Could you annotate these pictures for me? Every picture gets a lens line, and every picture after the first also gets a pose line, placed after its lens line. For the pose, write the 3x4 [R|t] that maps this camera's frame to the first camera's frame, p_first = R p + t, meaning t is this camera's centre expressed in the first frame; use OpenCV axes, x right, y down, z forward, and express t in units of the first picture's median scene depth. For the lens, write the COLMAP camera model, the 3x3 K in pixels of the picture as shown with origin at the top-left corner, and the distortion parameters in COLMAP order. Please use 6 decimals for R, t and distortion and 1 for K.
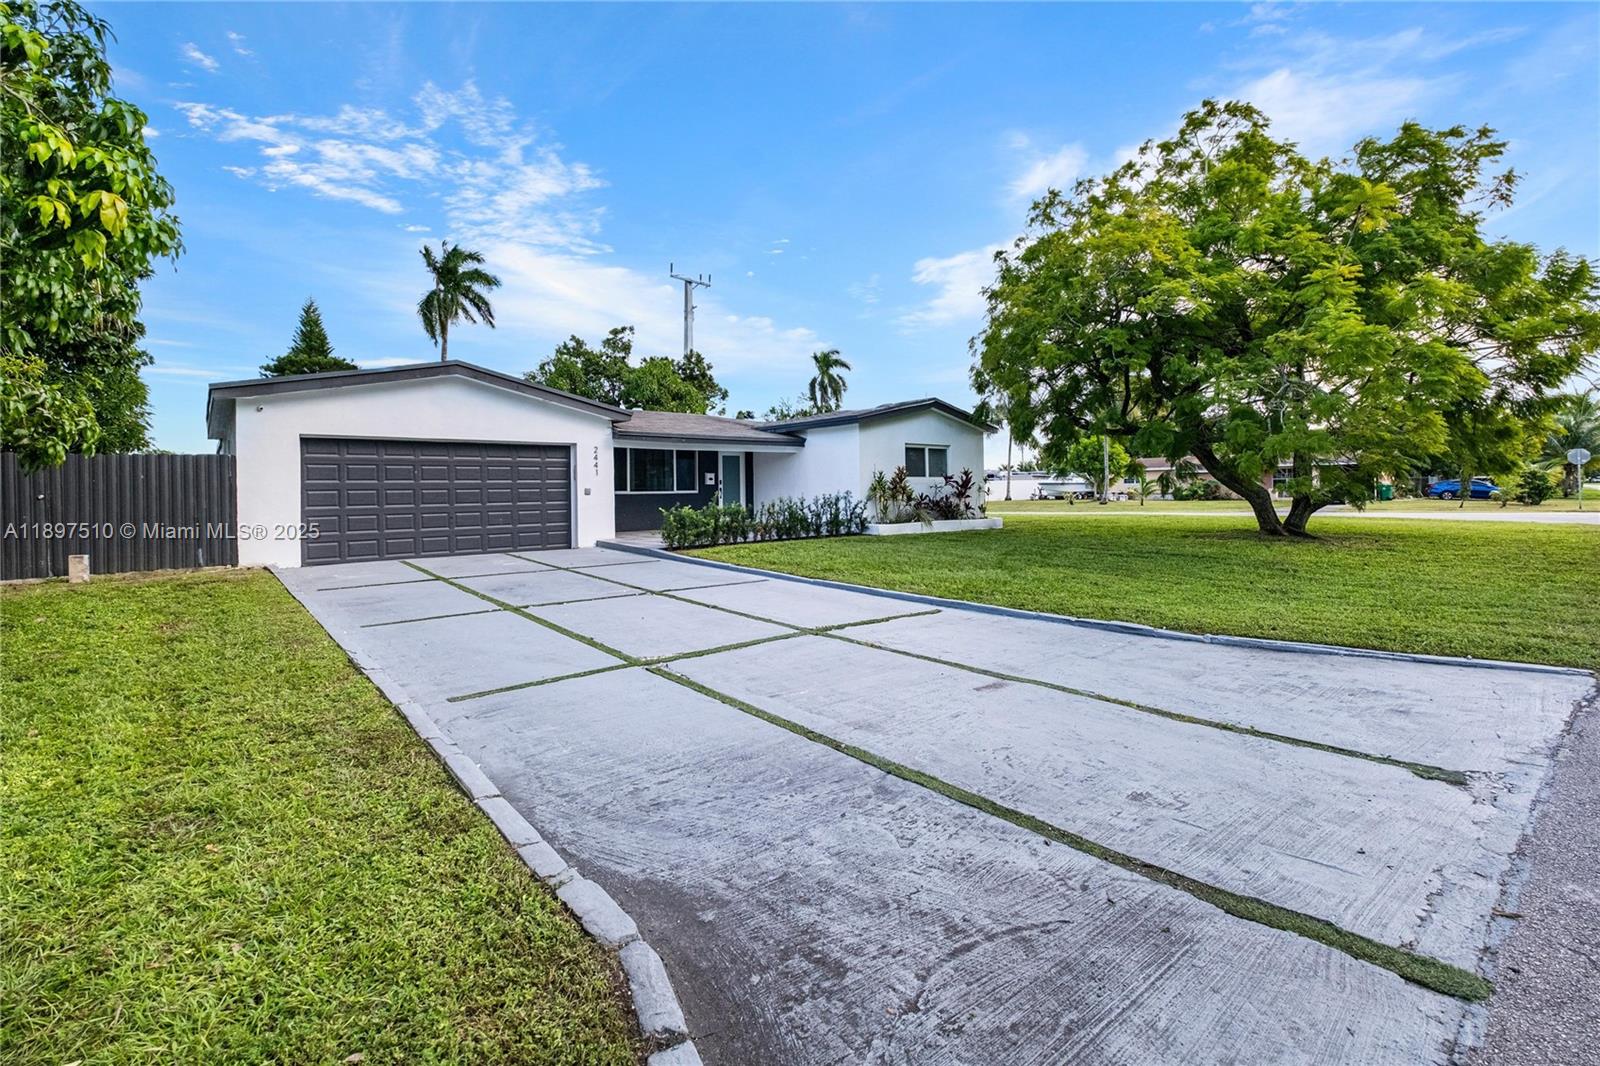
lens RADIAL K [[687.0, 0, 794.0], [0, 687.0, 490.9], [0, 0, 1]] dist [-0.002436, -0.000278]
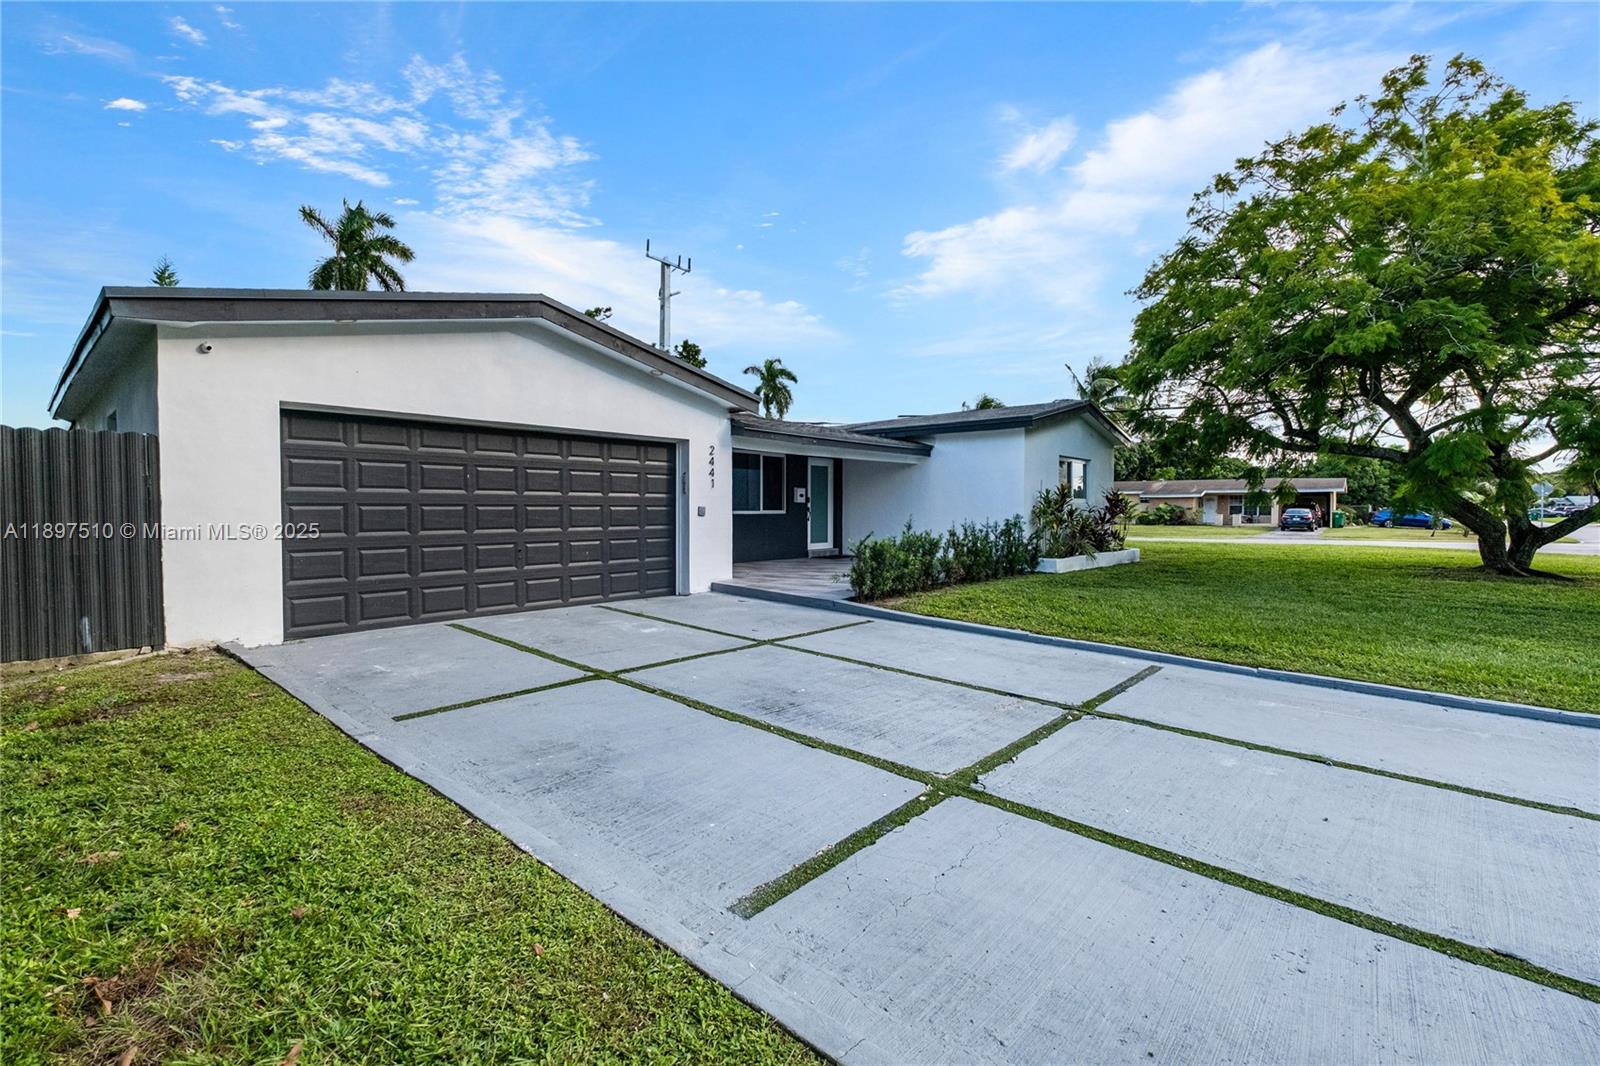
lens RADIAL K [[696.4, 0, 800.0], [0, 696.4, 533.0], [0, 0, 1]] dist [0.003045, 0.000484]
pose [[0.989693, 0.008690, 0.142943, -0.274926], [-0.013398, 0.999398, 0.032004, -0.000774], [-0.142578, -0.033590, 0.989213, 0.273694]]
